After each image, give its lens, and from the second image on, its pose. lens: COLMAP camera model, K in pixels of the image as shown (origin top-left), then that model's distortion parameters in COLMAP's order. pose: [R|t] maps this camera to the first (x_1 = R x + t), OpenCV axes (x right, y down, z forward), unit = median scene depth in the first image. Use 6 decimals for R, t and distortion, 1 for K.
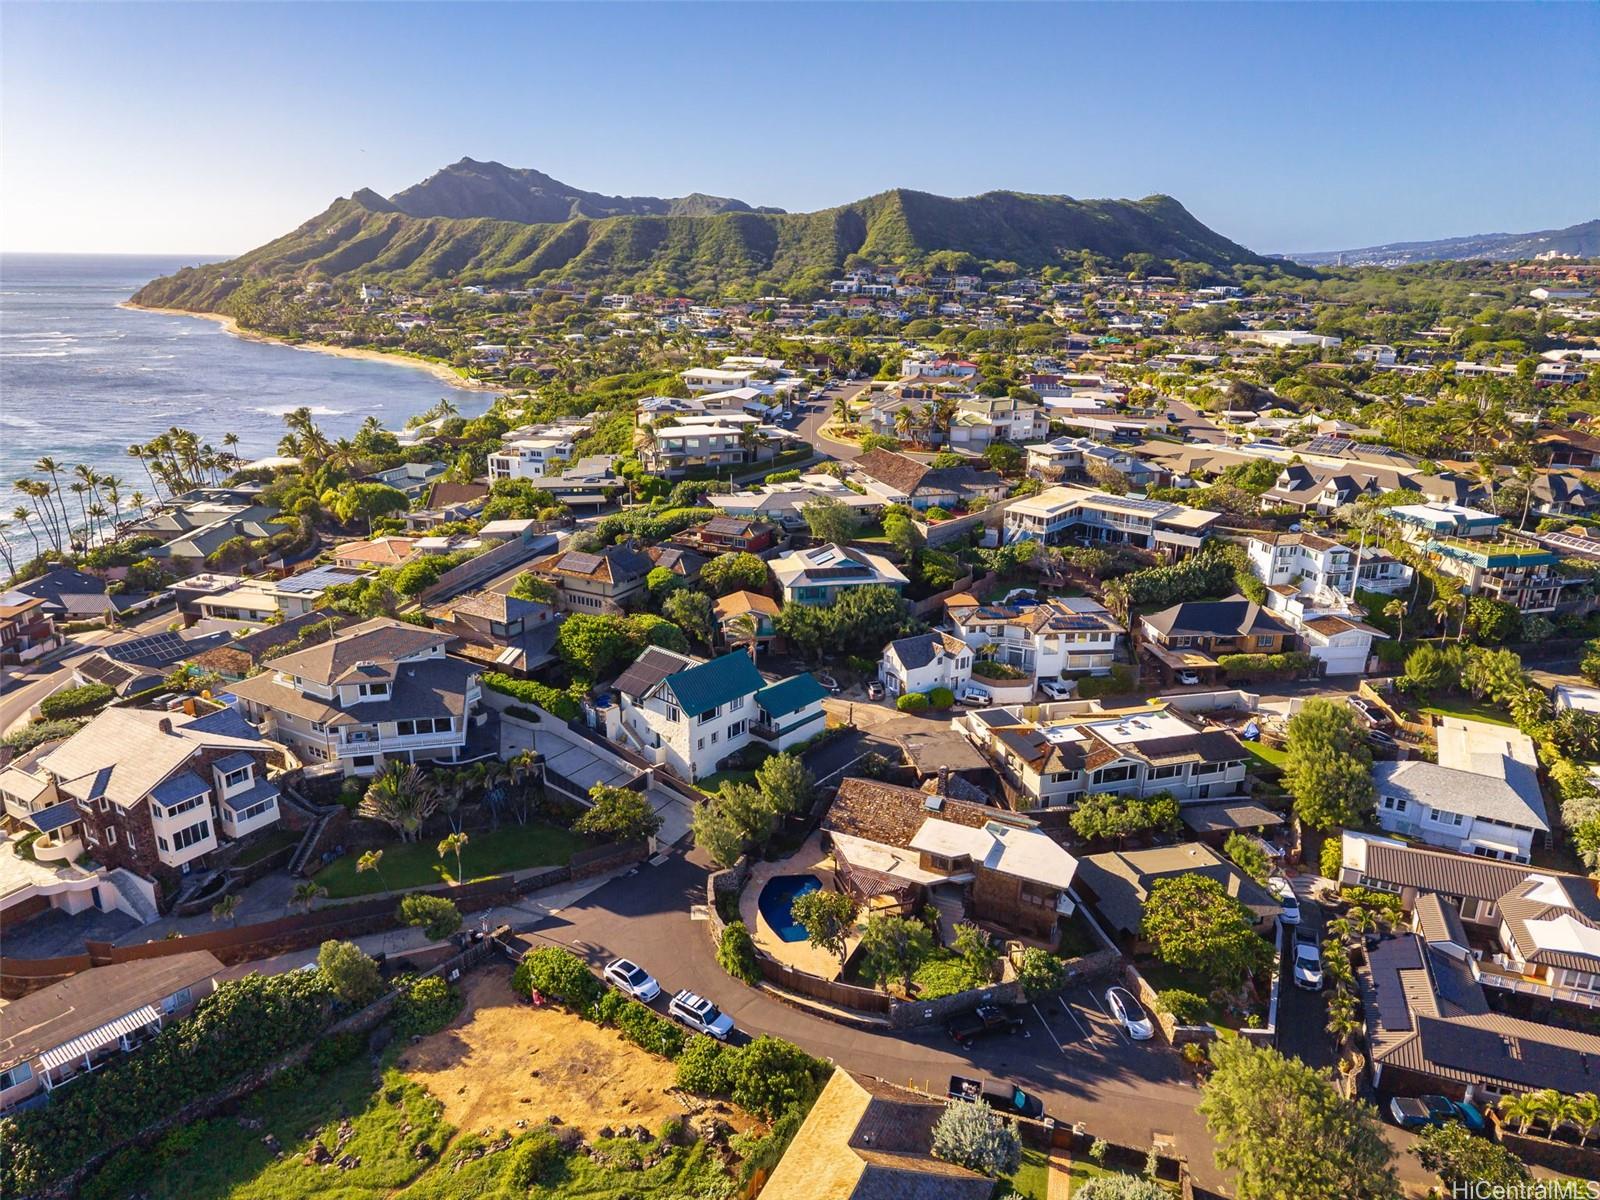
lens RADIAL K [[1073.1, 0, 778.8], [0, 1073.1, 600.2], [0, 0, 1]] dist [0.009513, 0.003037]
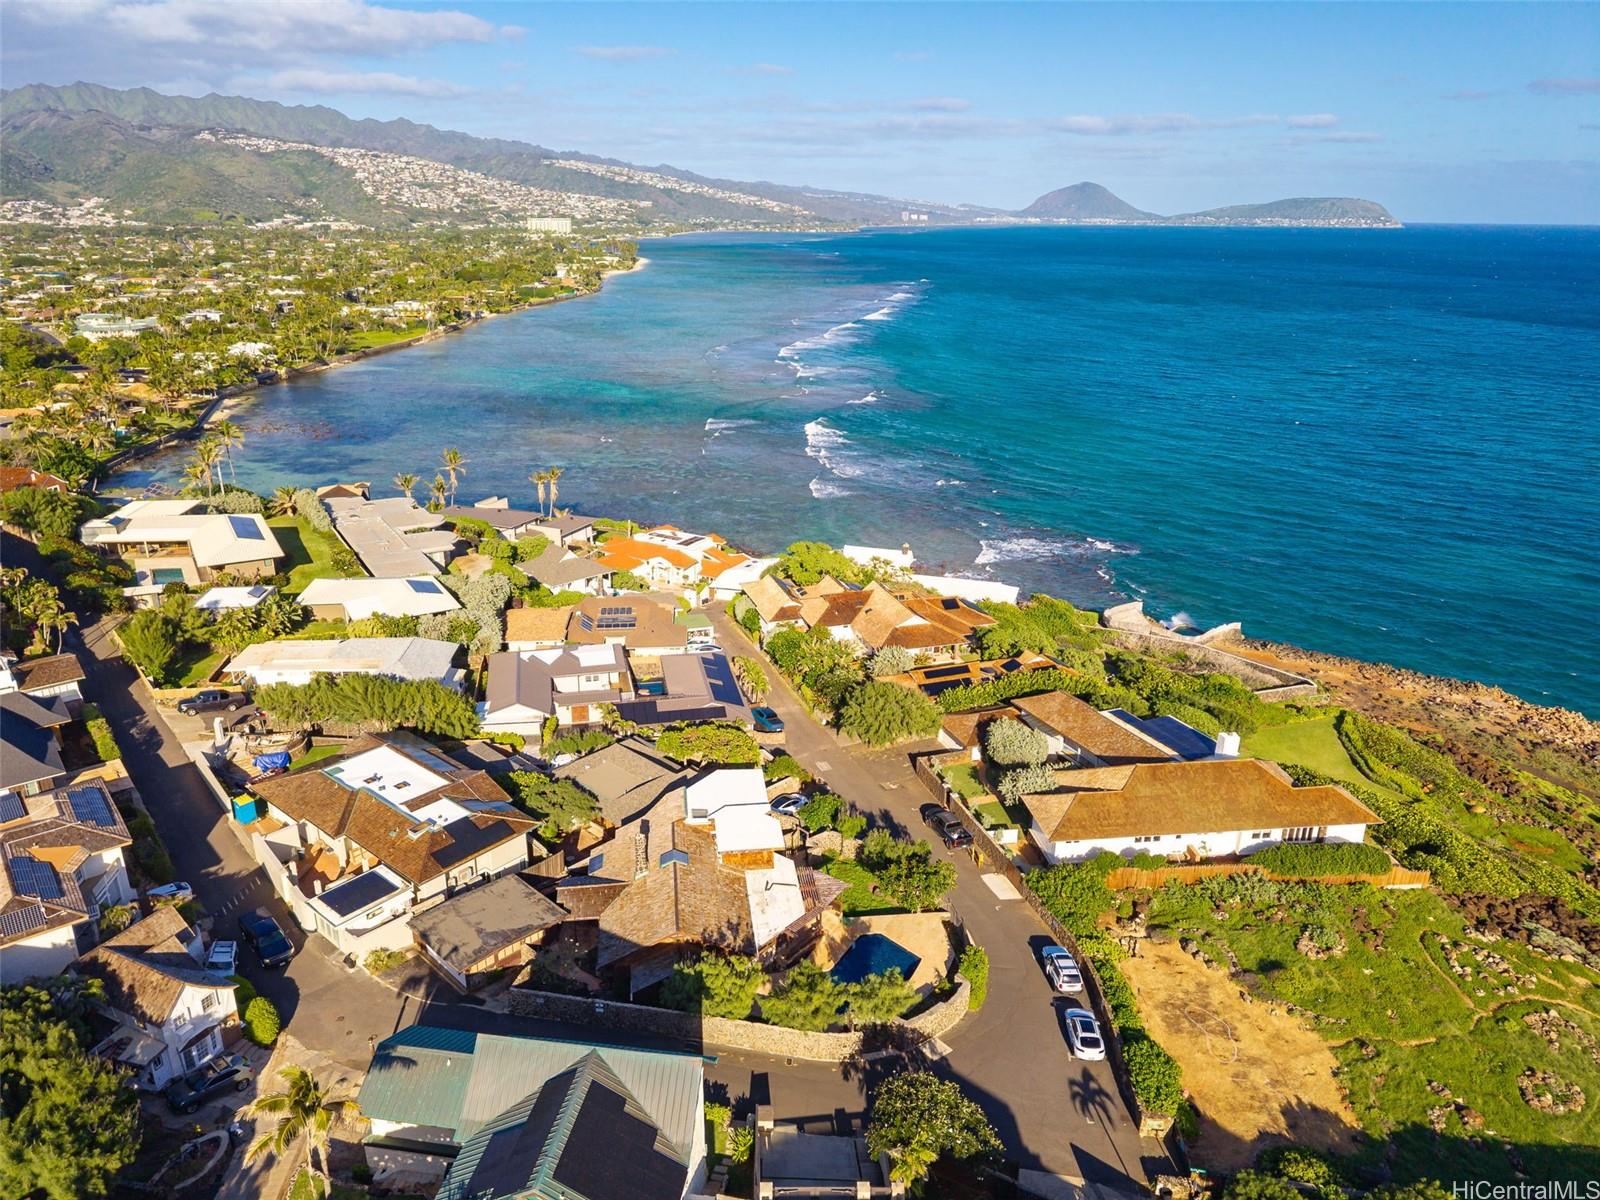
lens RADIAL K [[1059.8, 0, 790.6], [0, 1059.8, 613.7], [0, 0, 1]] dist [0.034041, -0.026174]
pose [[-0.549273, -0.315088, 0.773963, -0.056772], [0.235640, 0.830201, 0.505213, -0.043334], [-0.801731, 0.459877, -0.381760, 0.134432]]
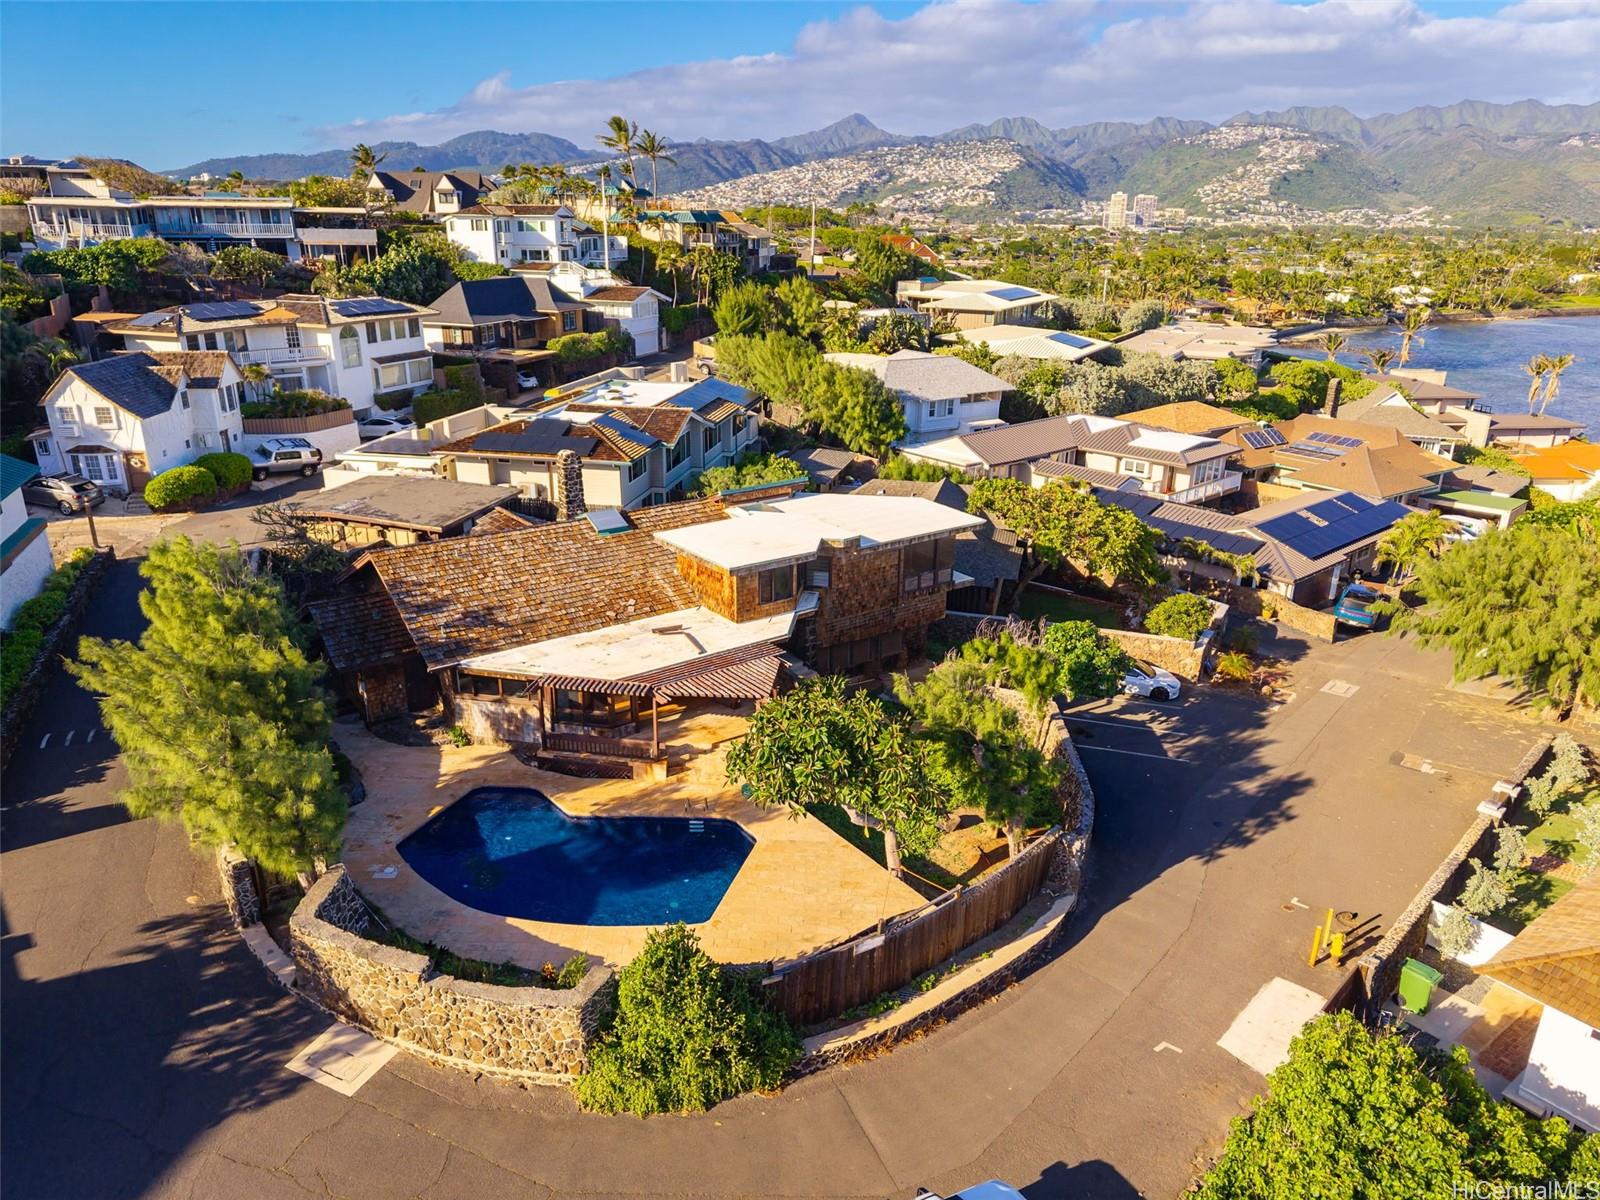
lens RADIAL K [[1073.7, 0, 800.0], [0, 1073.7, 600.0], [0, 0, 1]] dist [0.036978, -0.034324]
pose [[0.460292, -0.304263, 0.833999, -0.022370], [0.265871, 0.943561, 0.197497, 0.017951], [-0.847020, 0.130830, 0.515209, 0.082417]]
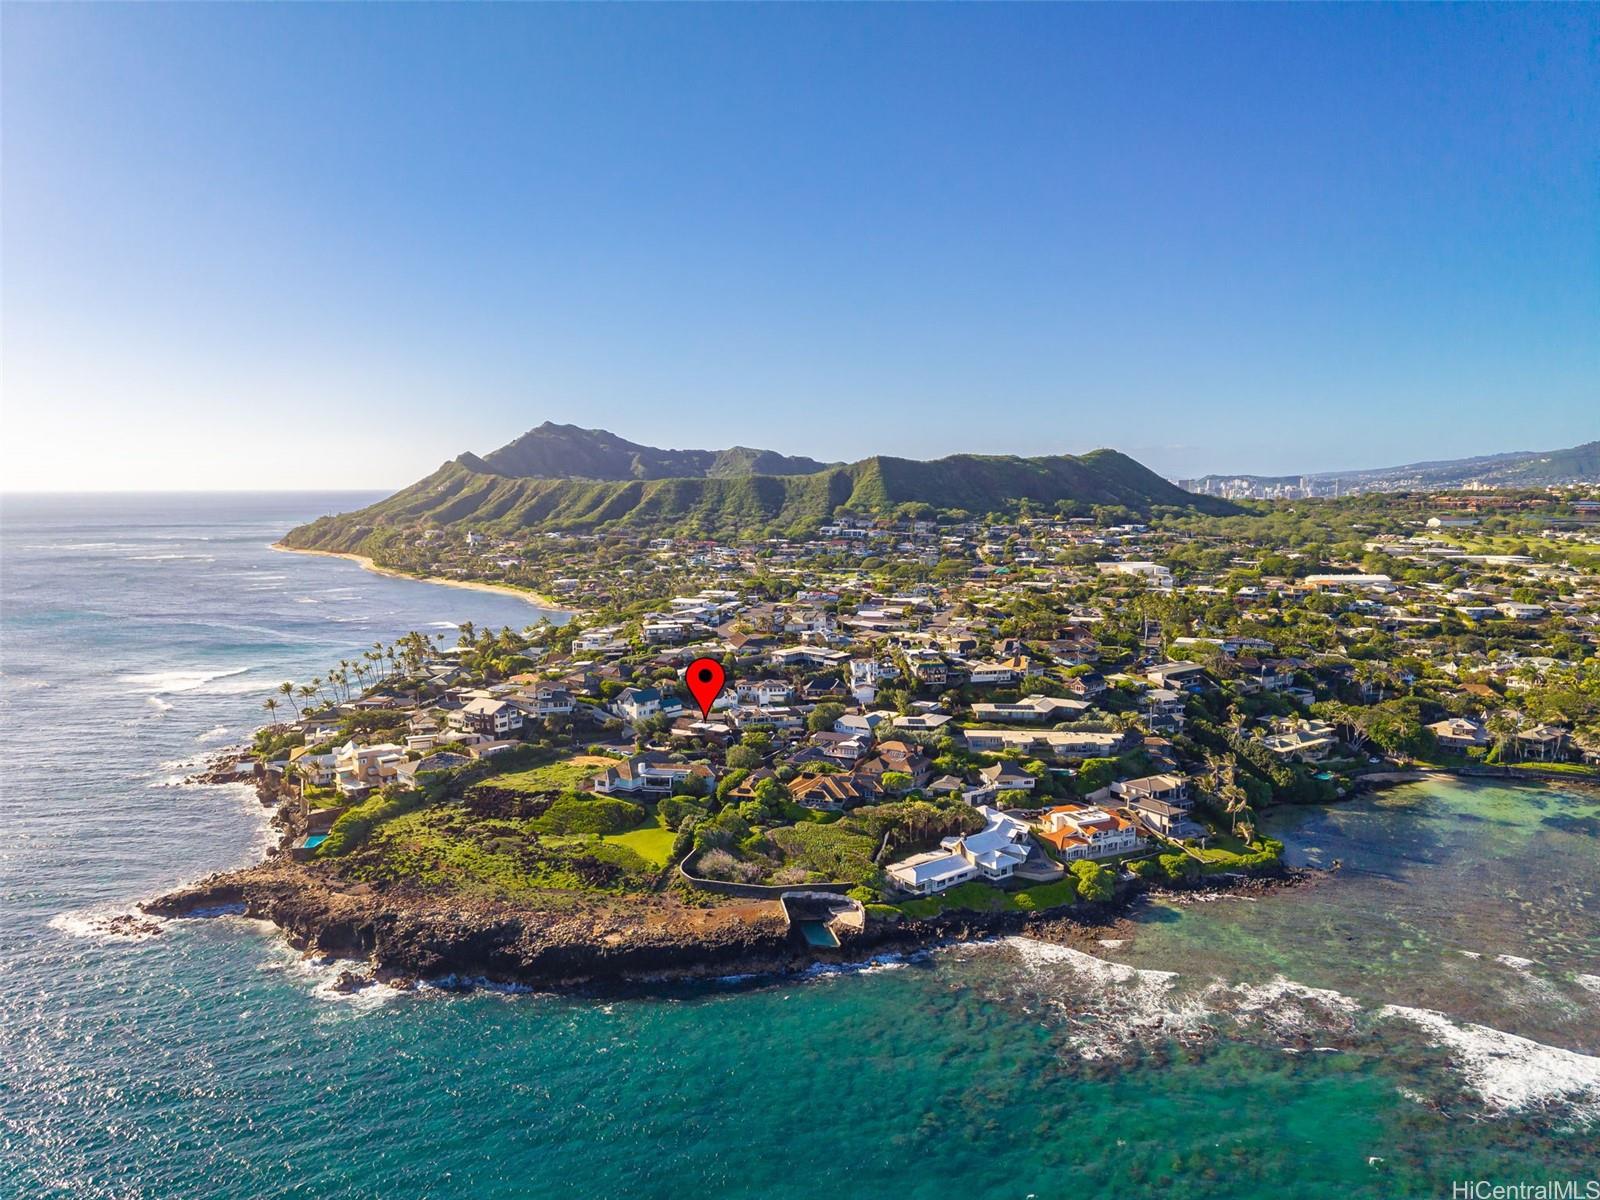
lens RADIAL K [[1073.7, 0, 800.0], [0, 1073.7, 600.0], [0, 0, 1]] dist [0.036978, -0.034324]
pose [[0.999357, -0.011764, -0.033858, 0.070811], [0.004823, 0.980148, -0.198211, 0.059205], [0.035517, 0.197920, 0.979574, -0.305699]]
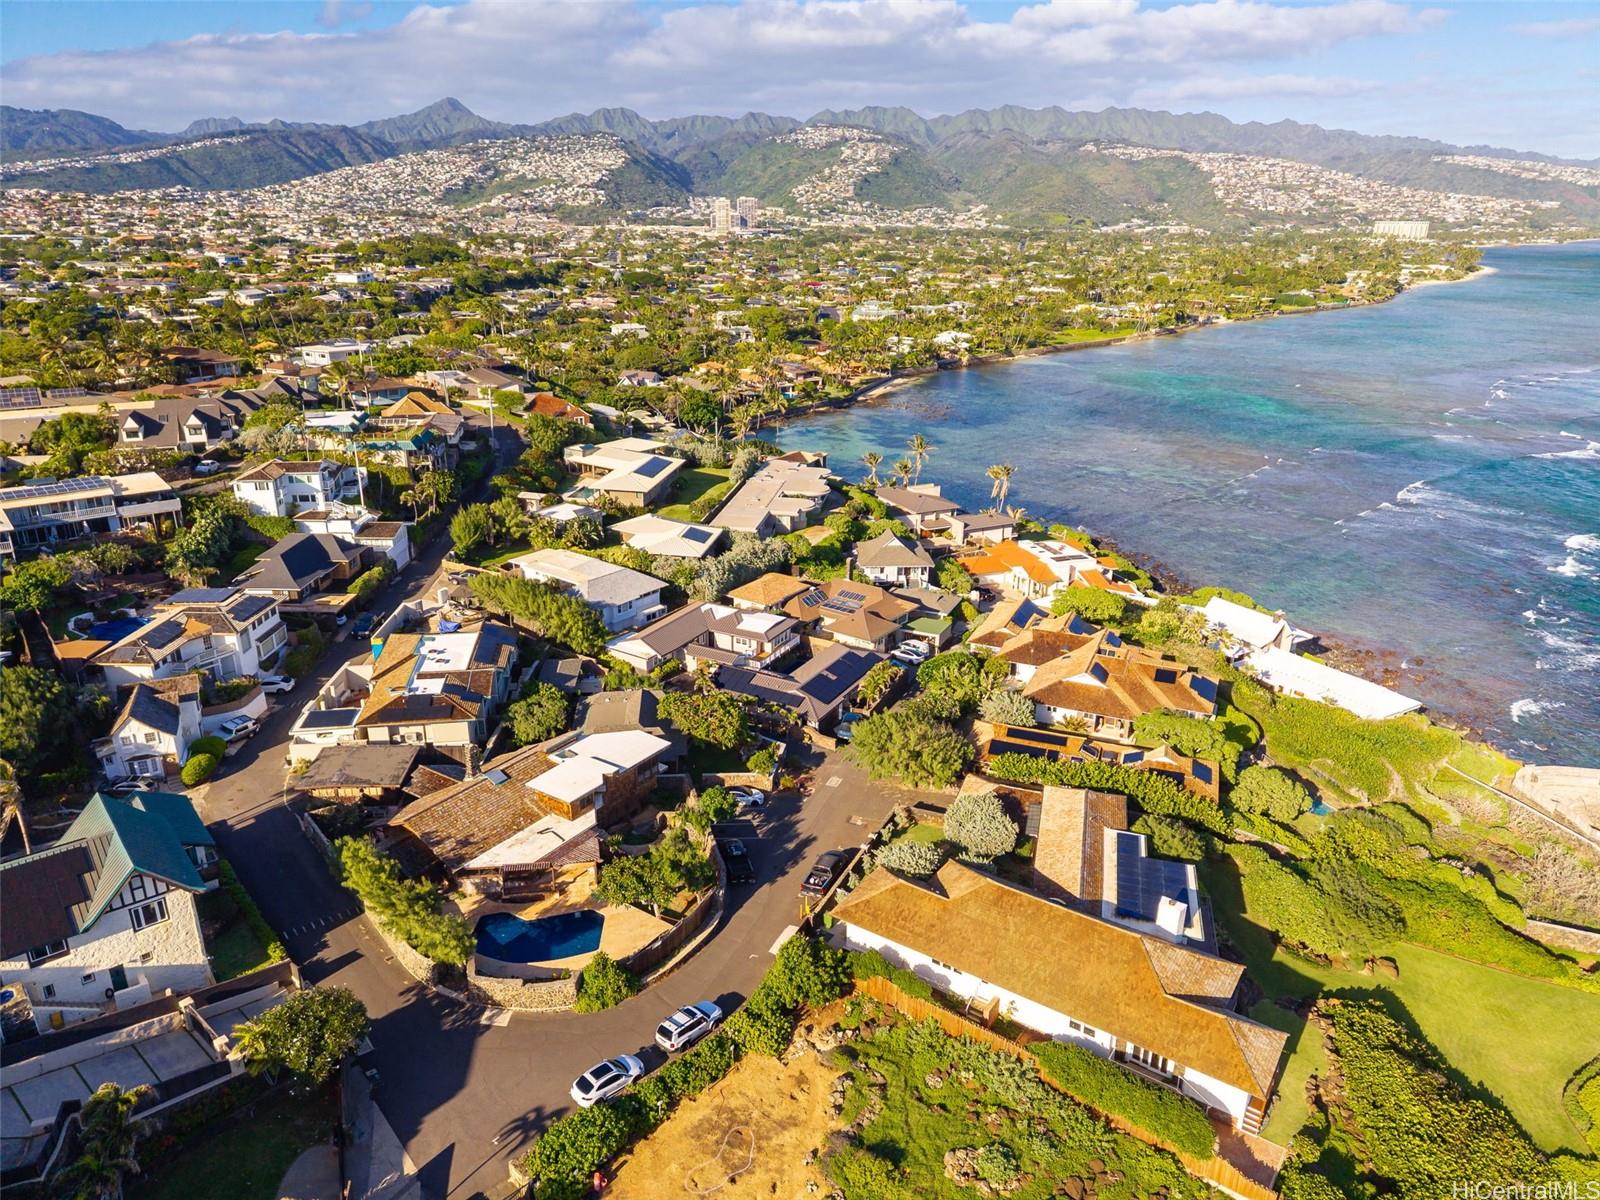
lens RADIAL K [[1073.7, 0, 800.0], [0, 1073.7, 600.0], [0, 0, 1]] dist [0.036978, -0.034324]
pose [[0.141888, -0.352304, 0.925067, -0.073705], [0.294468, 0.907237, 0.300348, -0.018213], [-0.945069, 0.229787, 0.232468, 0.057131]]
